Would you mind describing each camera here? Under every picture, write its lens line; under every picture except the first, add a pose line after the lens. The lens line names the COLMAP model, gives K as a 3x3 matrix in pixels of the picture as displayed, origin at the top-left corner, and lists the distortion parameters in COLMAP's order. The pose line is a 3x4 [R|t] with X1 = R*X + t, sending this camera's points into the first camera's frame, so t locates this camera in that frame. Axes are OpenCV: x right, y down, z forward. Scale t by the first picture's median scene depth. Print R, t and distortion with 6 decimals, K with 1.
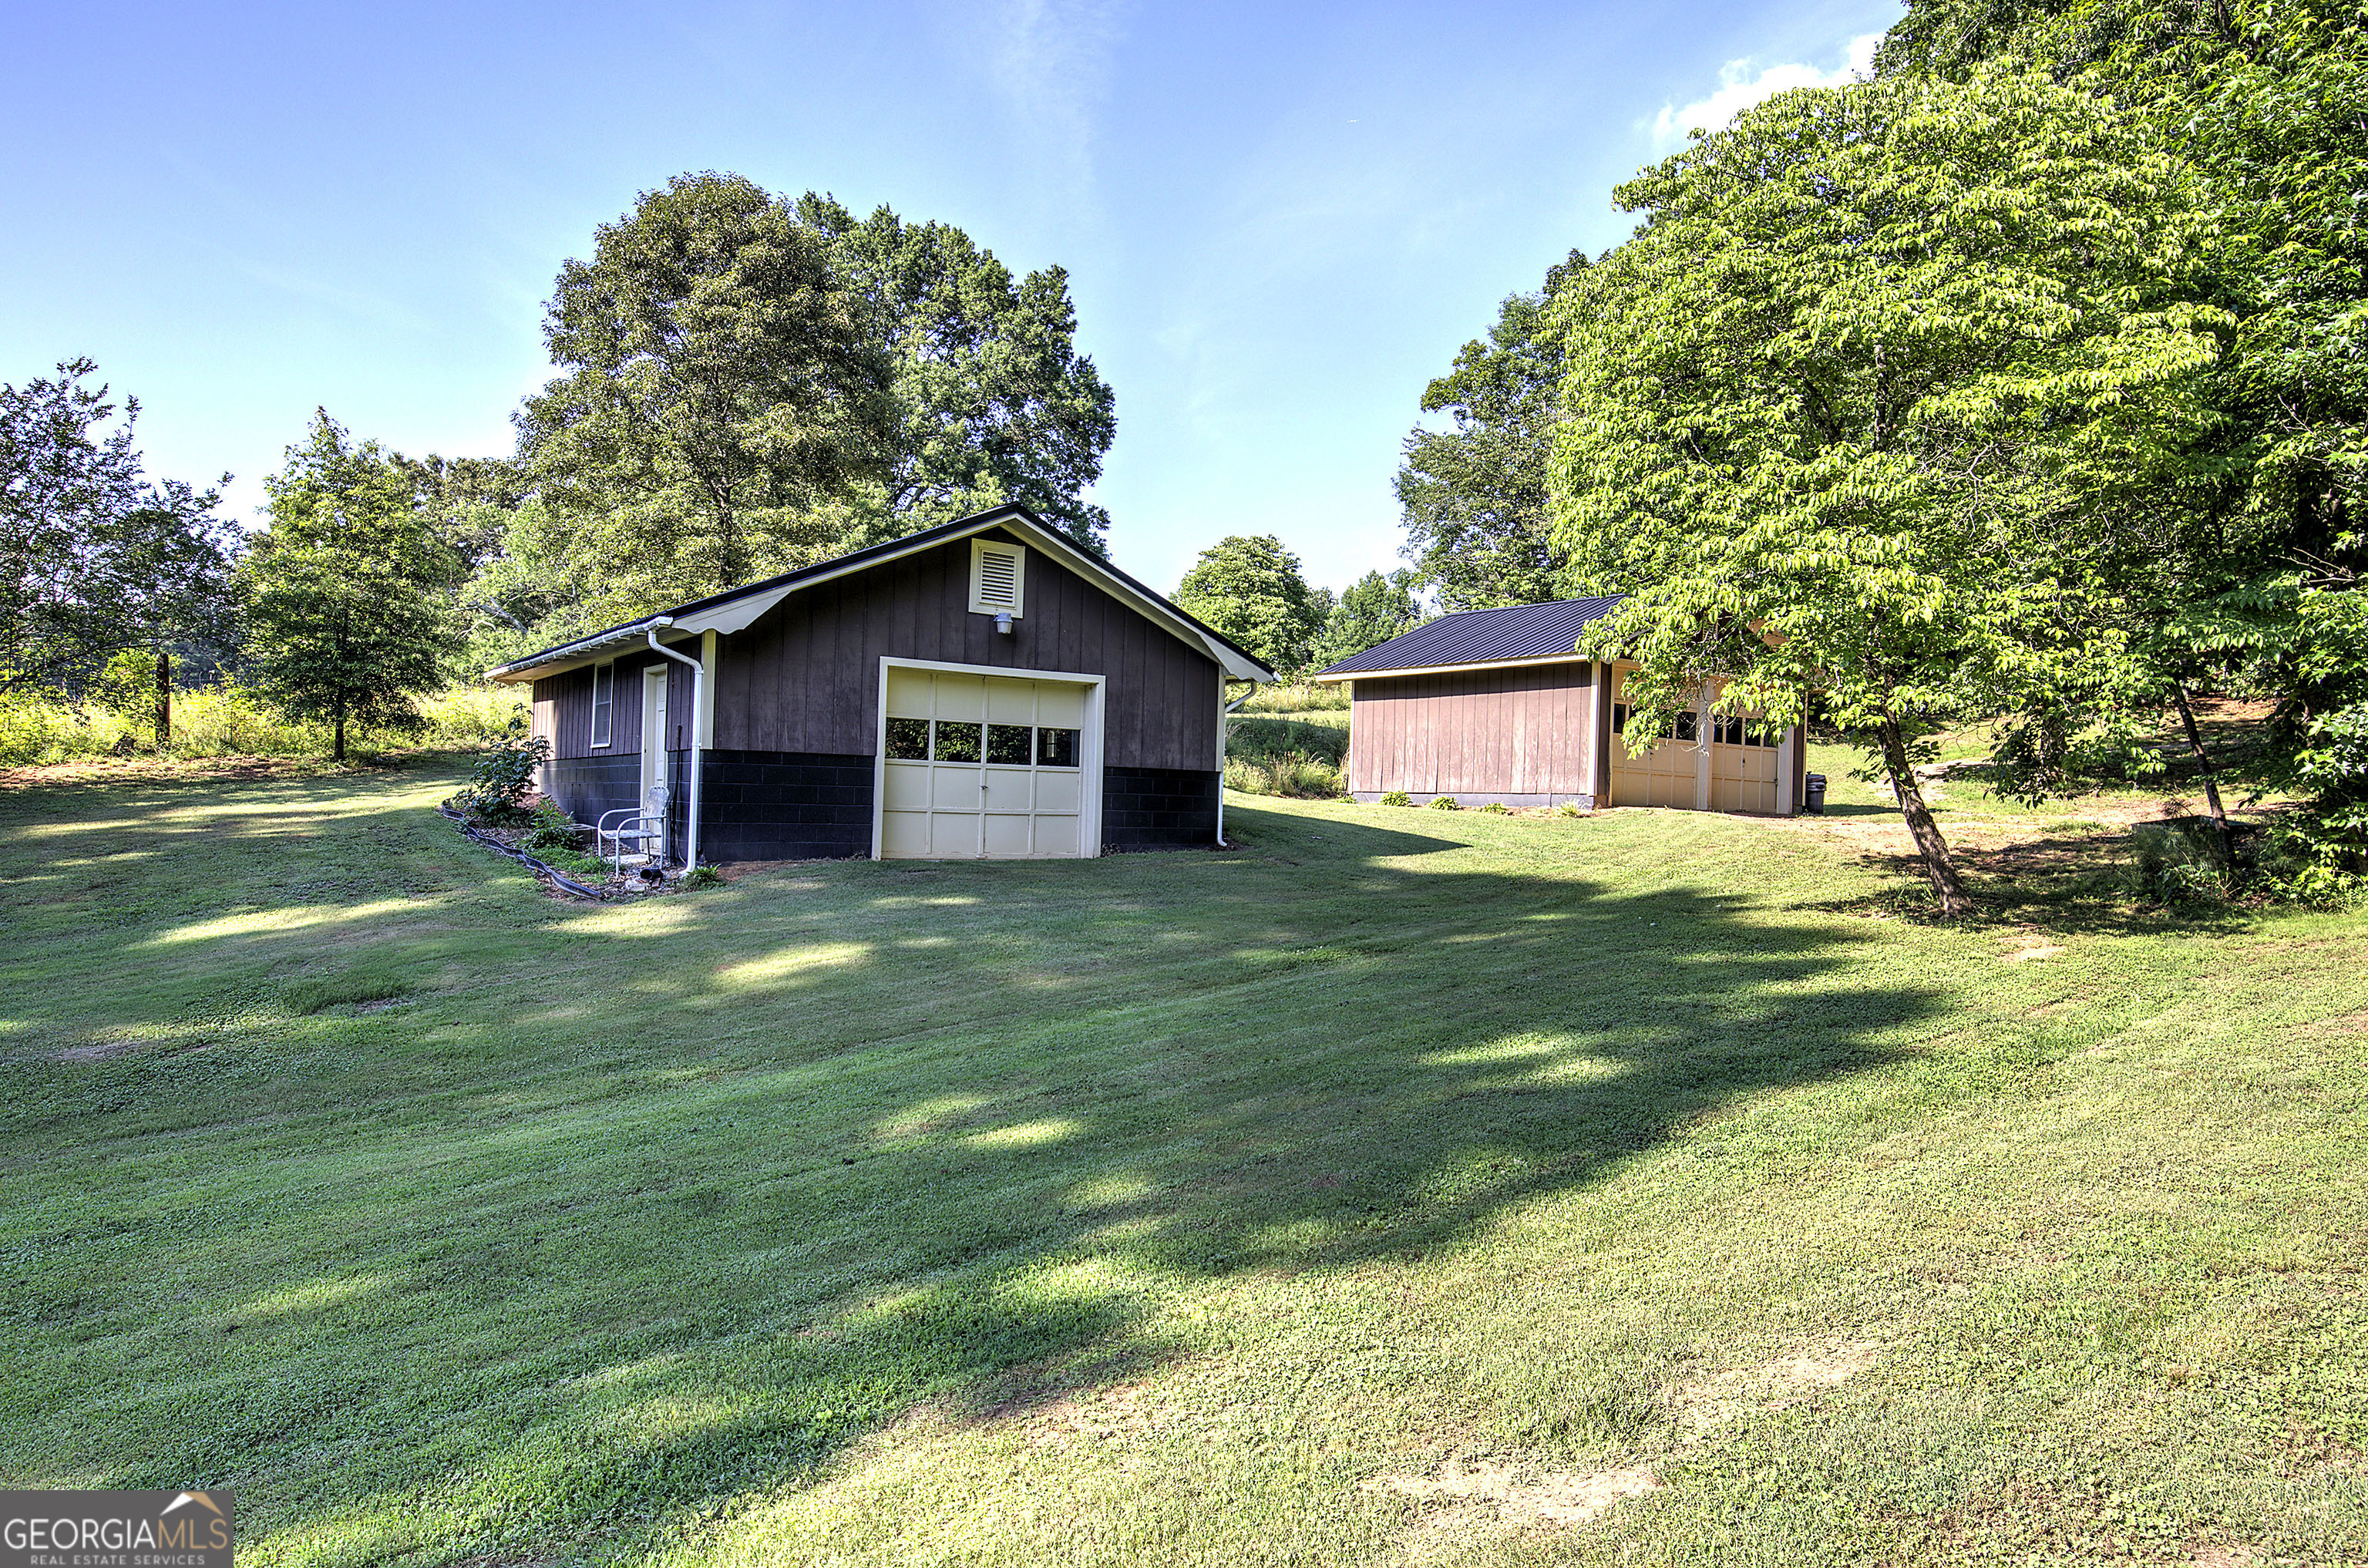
lens RADIAL K [[1502.0, 0, 1201.1], [0, 1502.0, 806.9], [0, 0, 1]] dist [-0.003575, -0.001263]
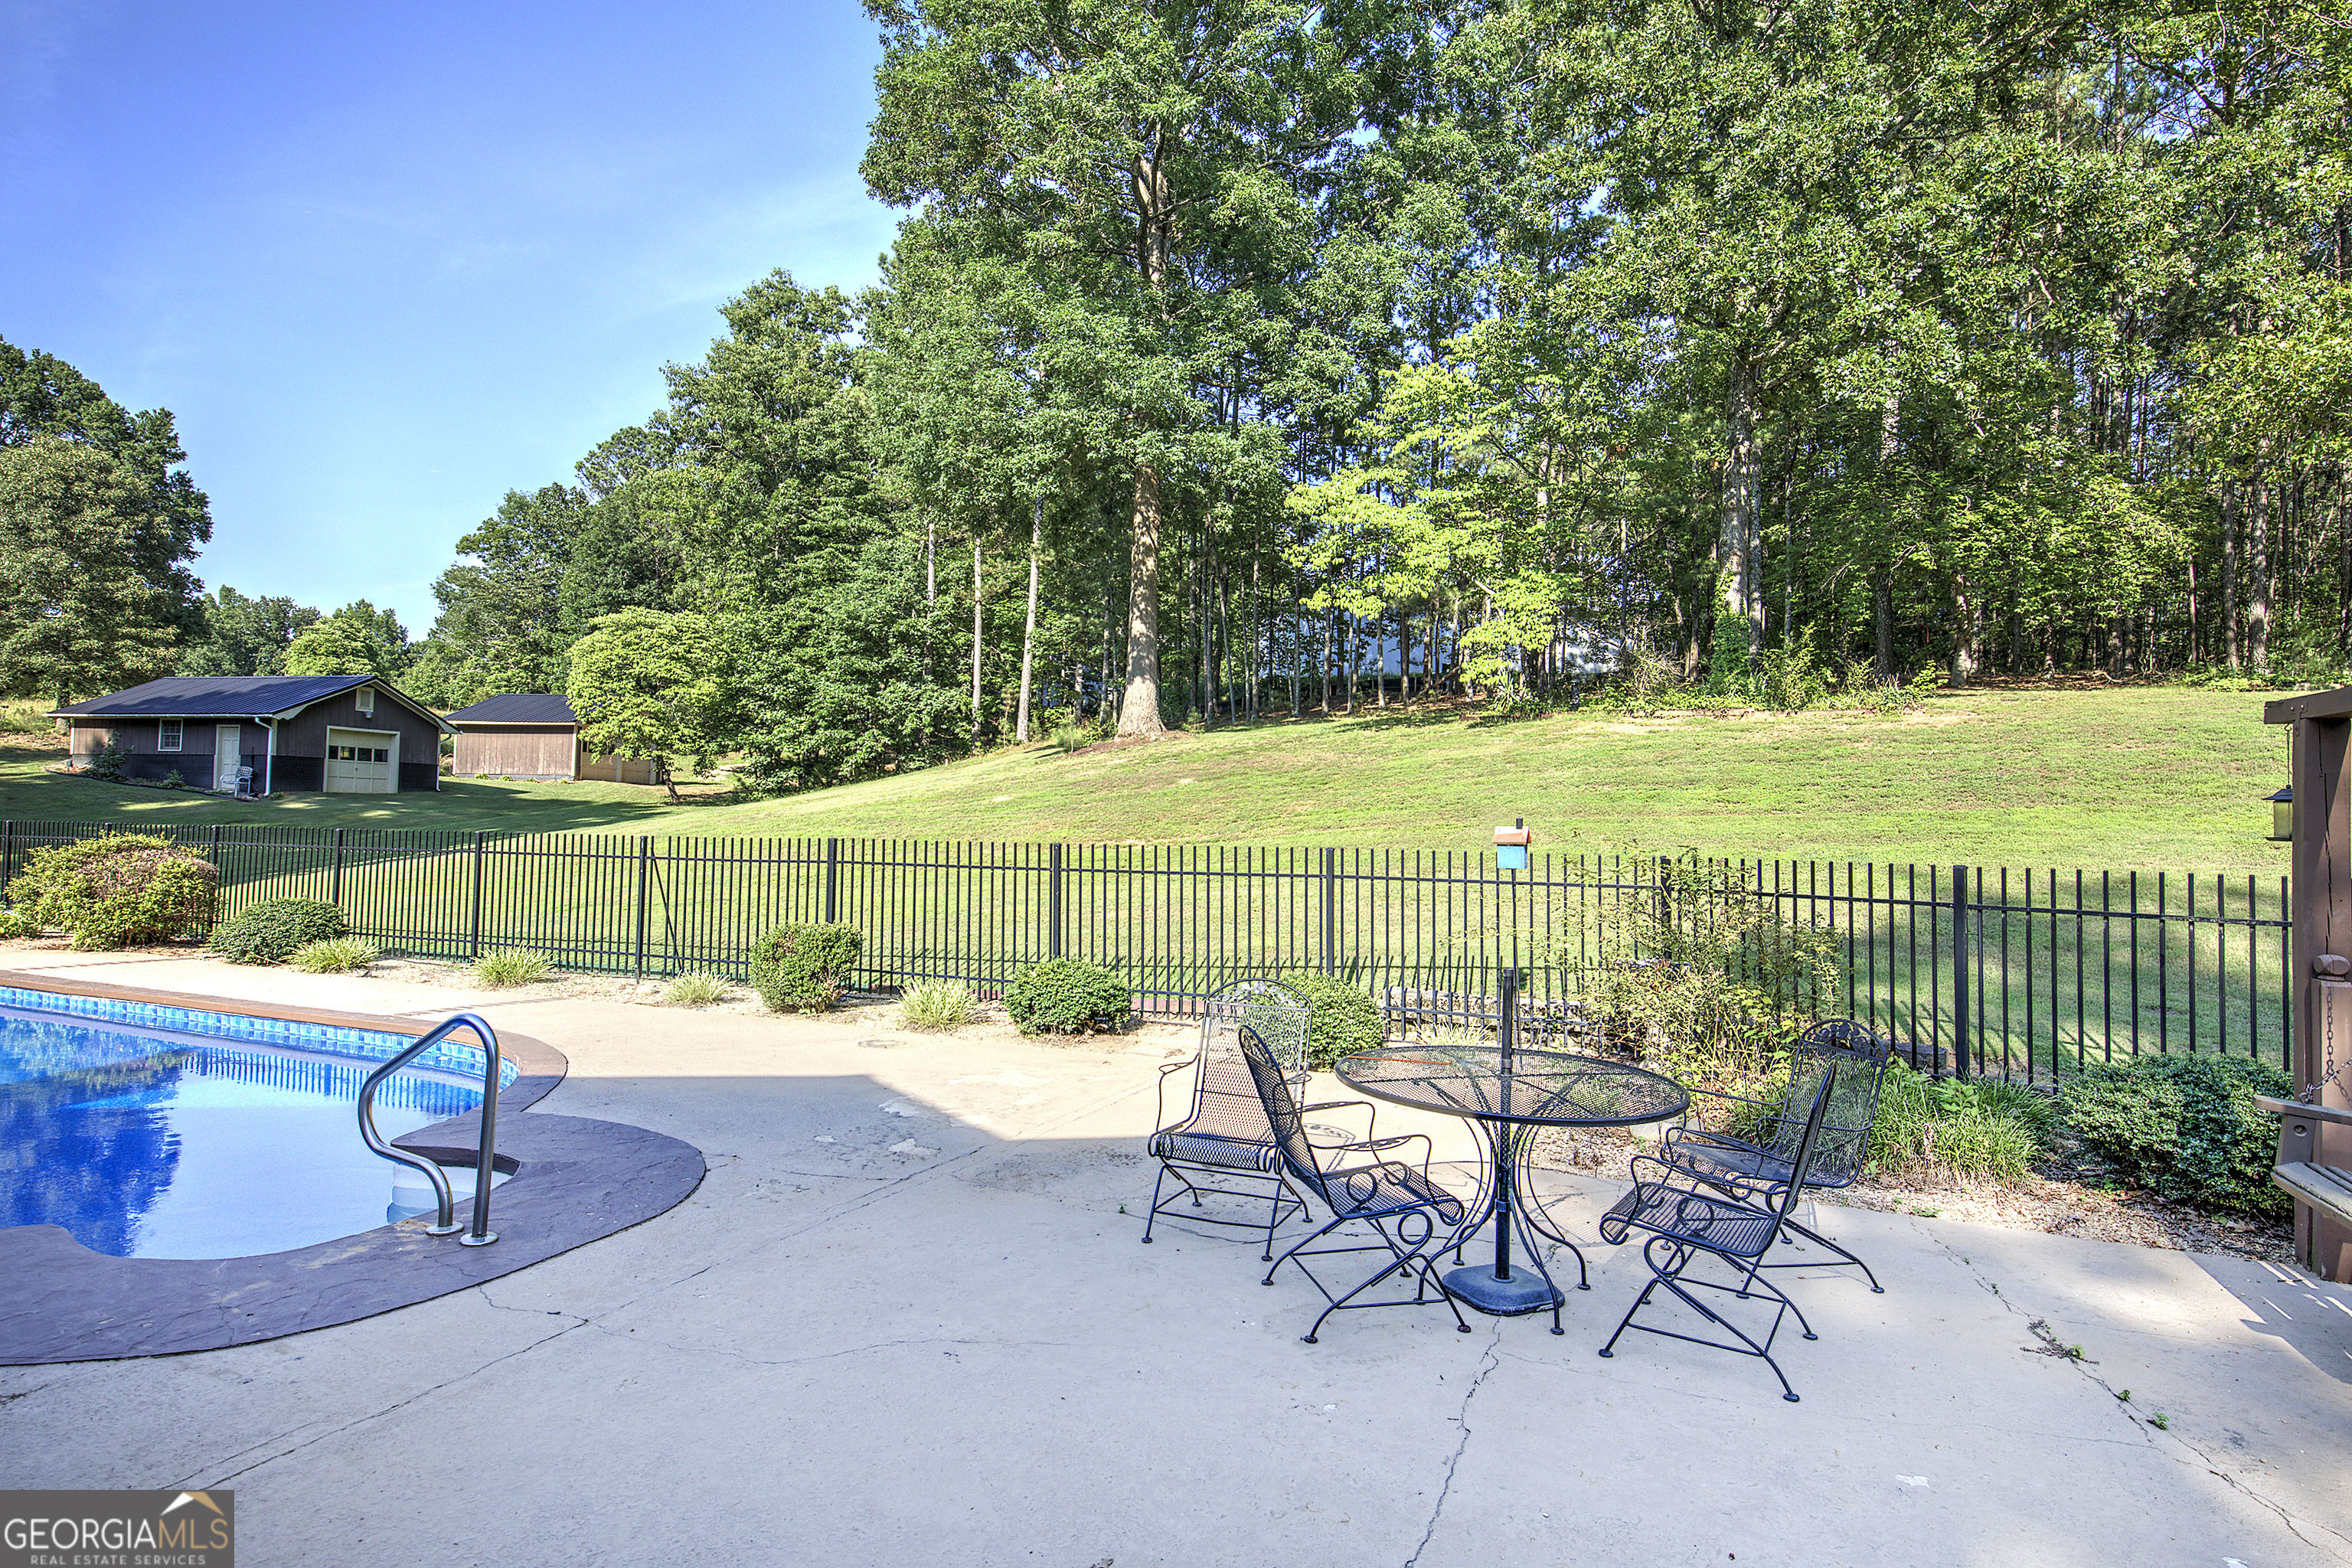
lens RADIAL K [[1215.2, 0, 1195.3], [0, 1215.2, 783.1], [0, 0, 1]] dist [0.009782, -0.007842]
pose [[0.733389, 0.009981, 0.679736, -0.458086], [-0.003973, 0.999938, -0.010396, 0.027187], [-0.679798, 0.004924, 0.733383, -1.531712]]
